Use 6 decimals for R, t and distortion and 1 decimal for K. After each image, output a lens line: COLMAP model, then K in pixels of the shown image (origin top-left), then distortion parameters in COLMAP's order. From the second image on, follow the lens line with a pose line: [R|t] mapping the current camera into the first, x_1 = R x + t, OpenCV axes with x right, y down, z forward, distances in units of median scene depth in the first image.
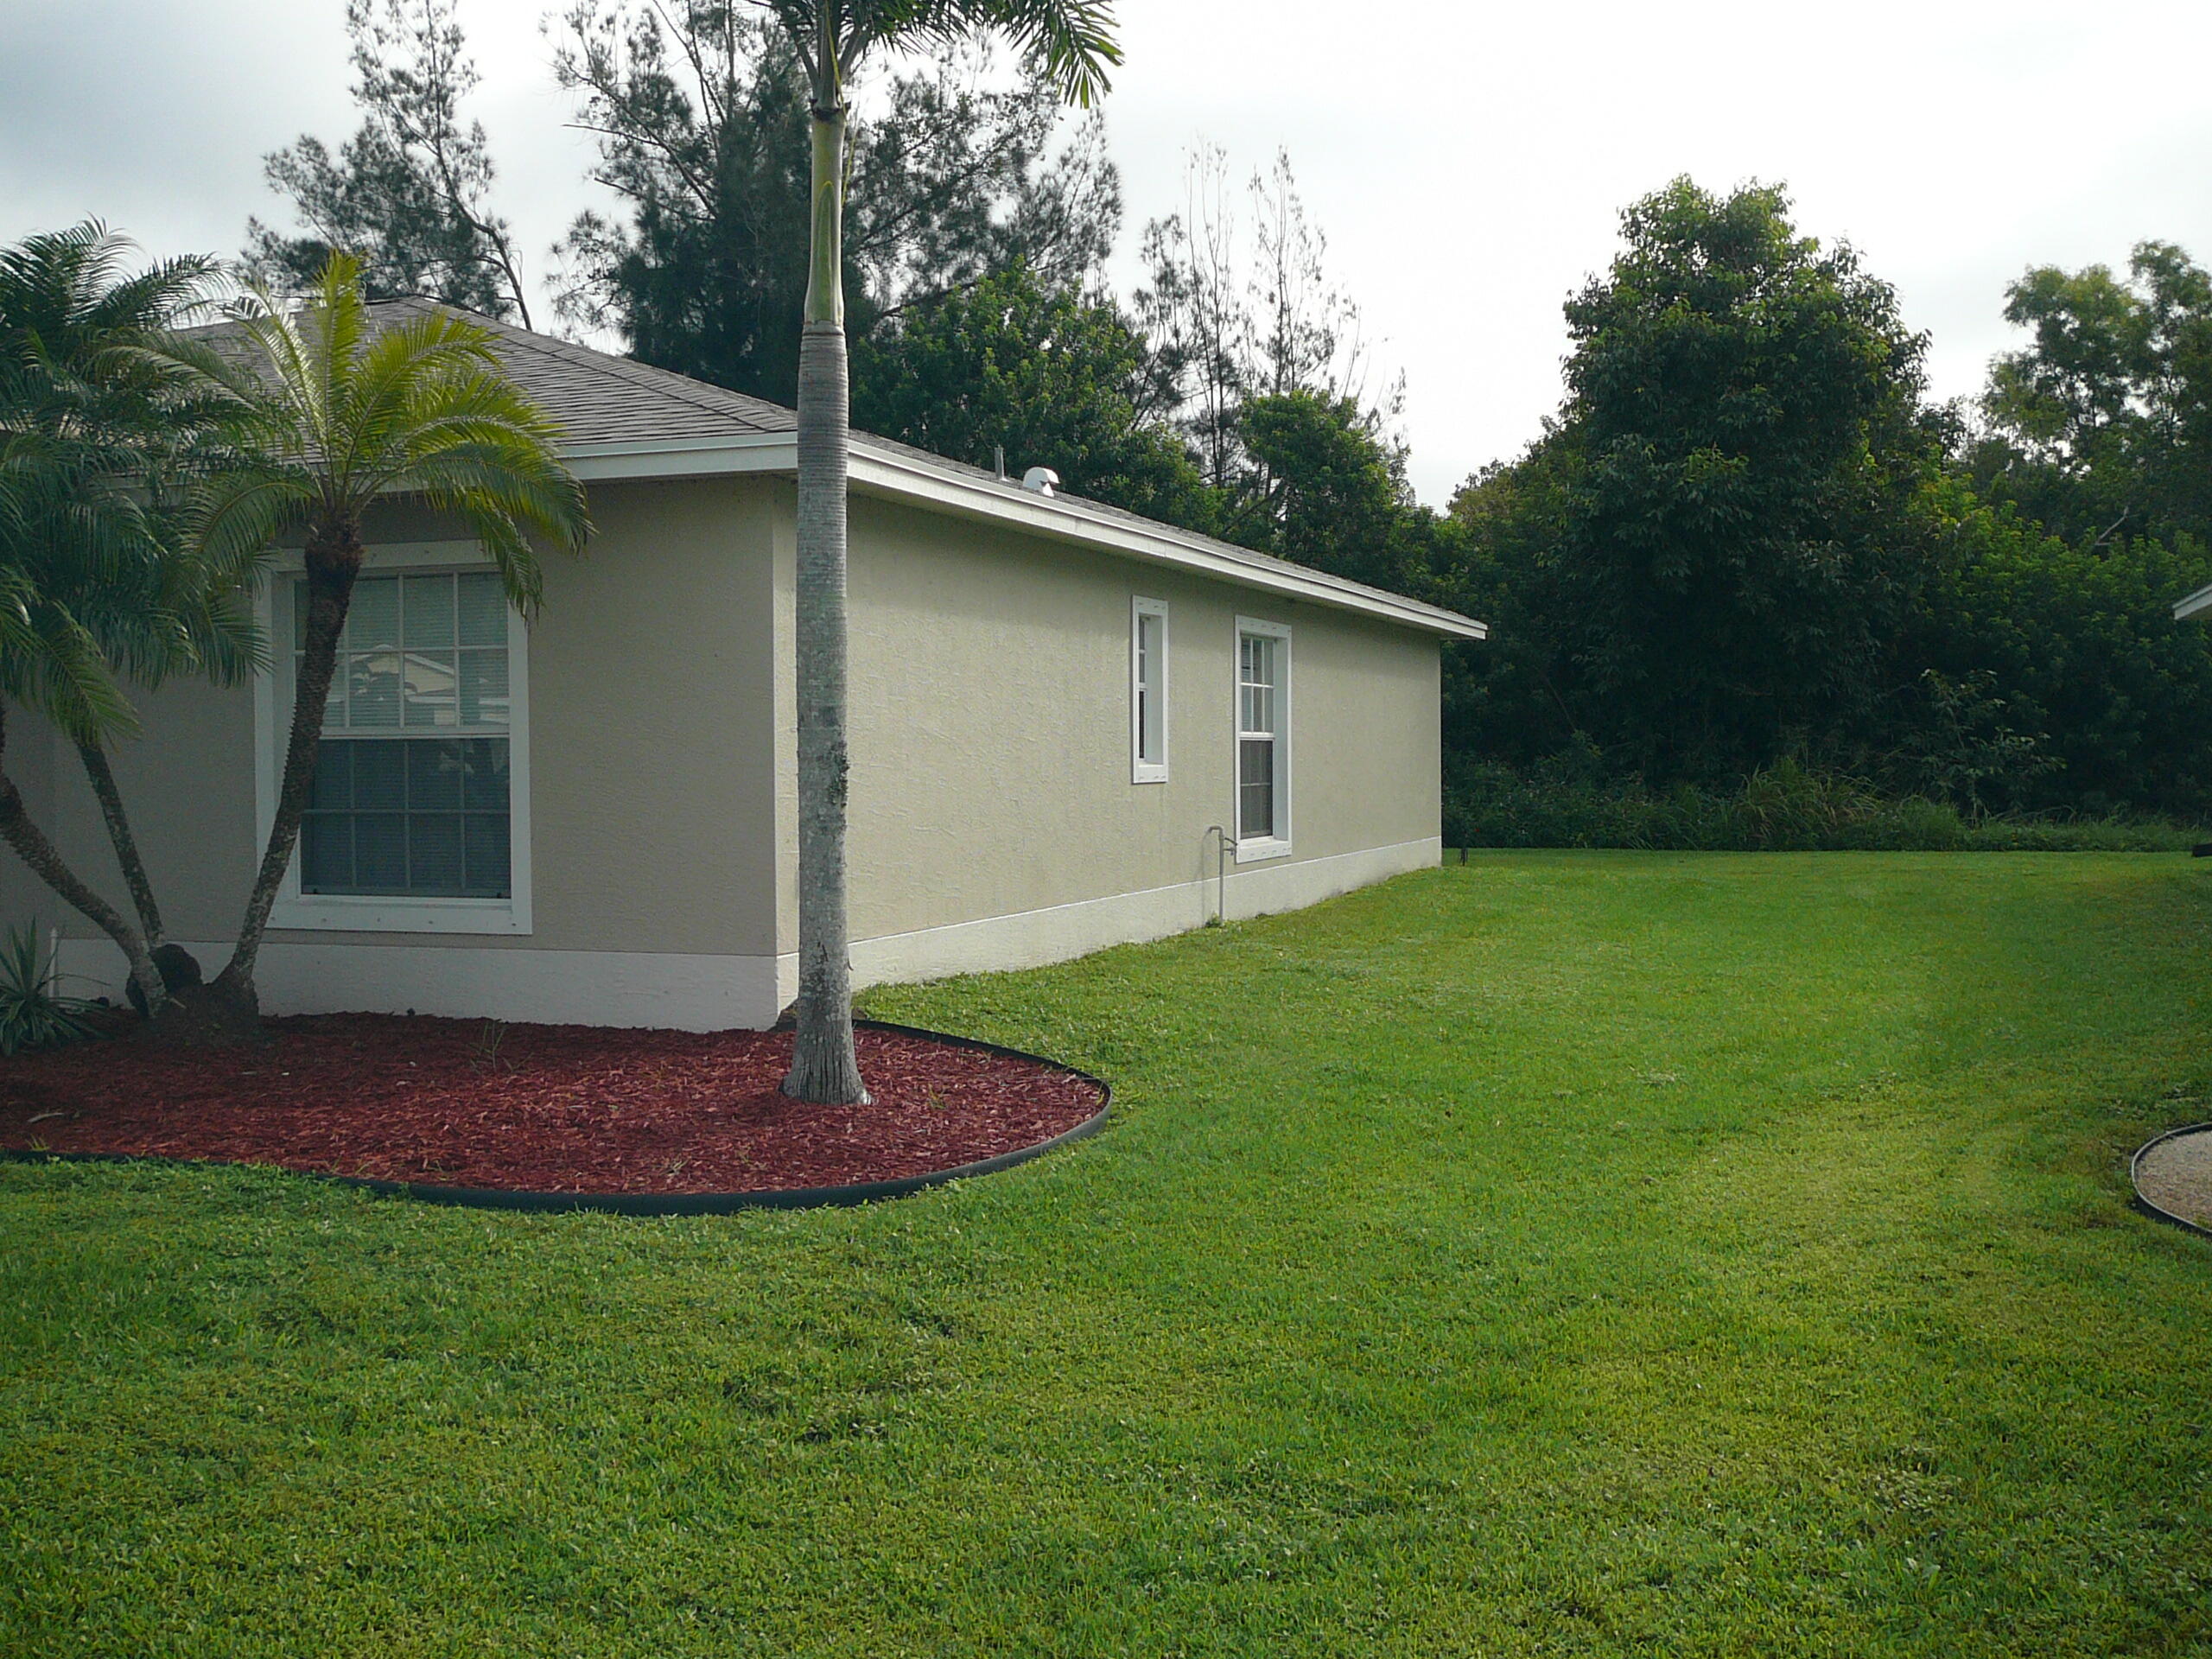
lens RADIAL K [[2258.1, 0, 1106.0], [0, 2258.1, 829.5], [0, 0, 1]] dist [-0.109144, 0.174786]
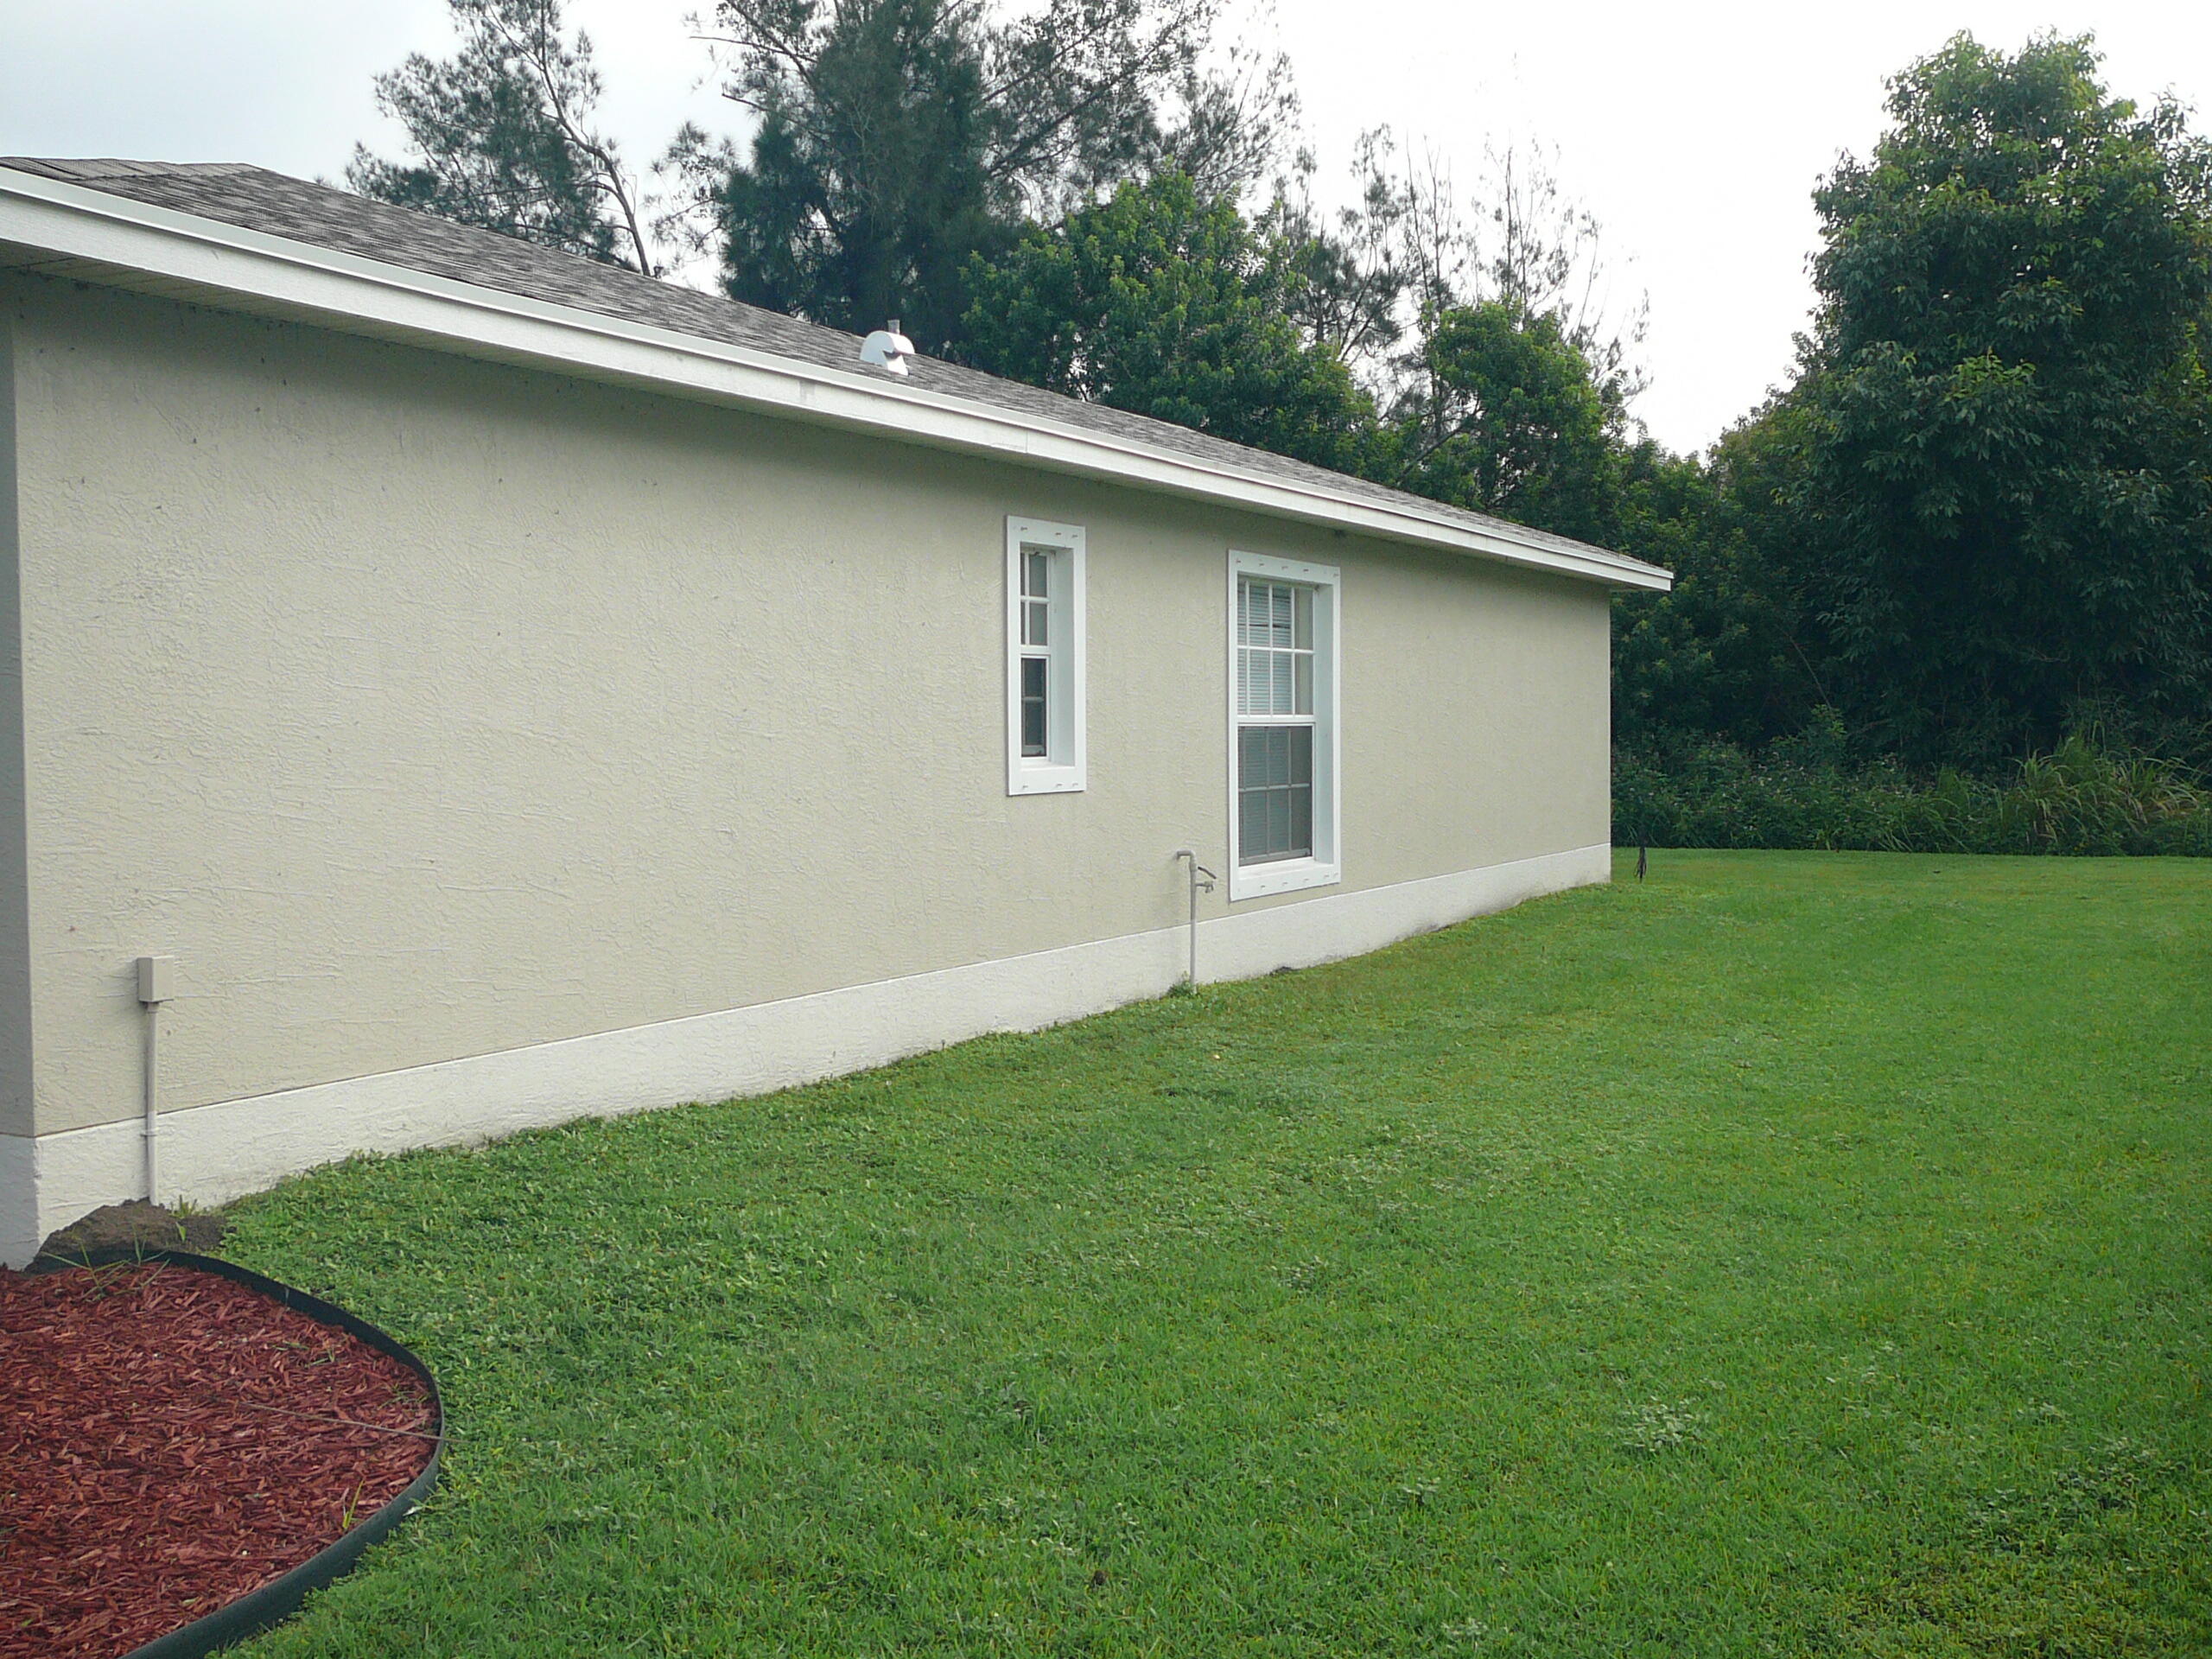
lens RADIAL K [[2284.6, 0, 1112.6], [0, 2284.6, 824.8], [0, 0, 1]] dist [-0.114547, 0.194576]
pose [[0.992056, 0.004222, -0.125723, 0.052937], [-0.002851, 0.999935, 0.011078, -0.008033], [0.125762, -0.010632, 0.992004, 0.134406]]
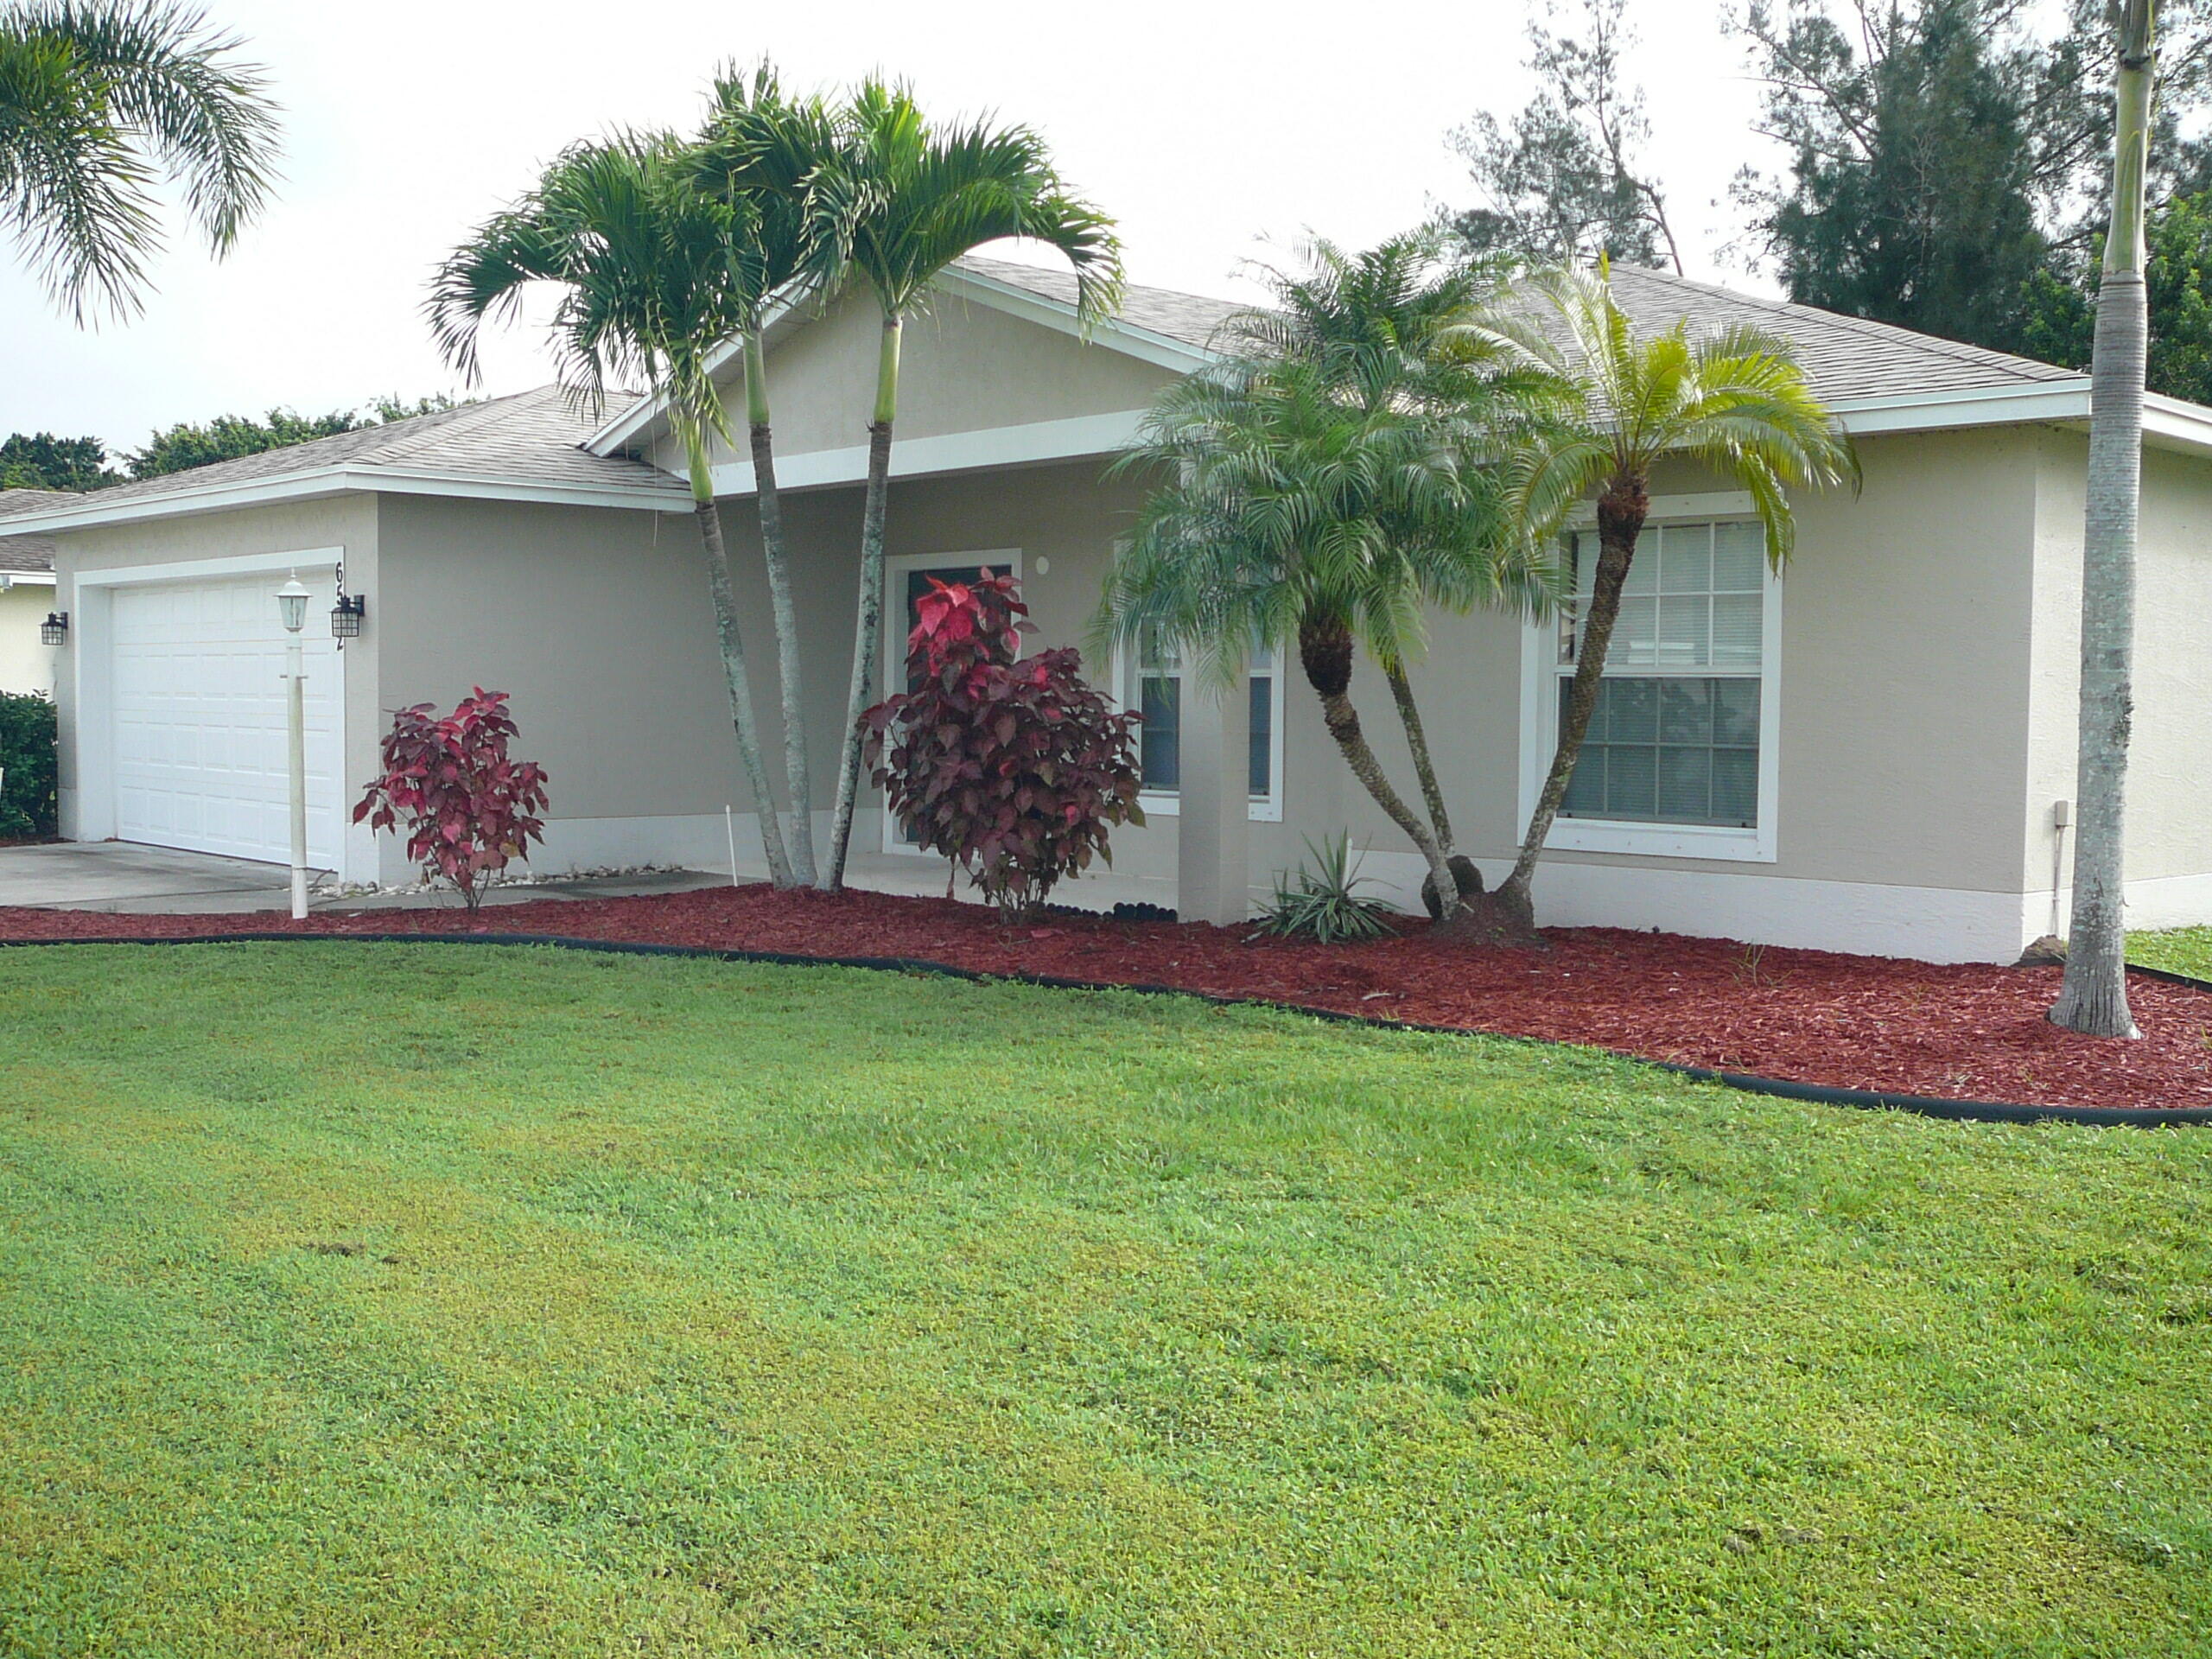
lens RADIAL K [[2284.6, 0, 1112.6], [0, 2284.6, 824.8], [0, 0, 1]] dist [-0.114547, 0.194576]
pose [[0.894424, 0.039938, -0.445434, -0.026330], [-0.031747, 0.999162, 0.025839, 0.004902], [0.446092, -0.008970, 0.894942, -0.044505]]
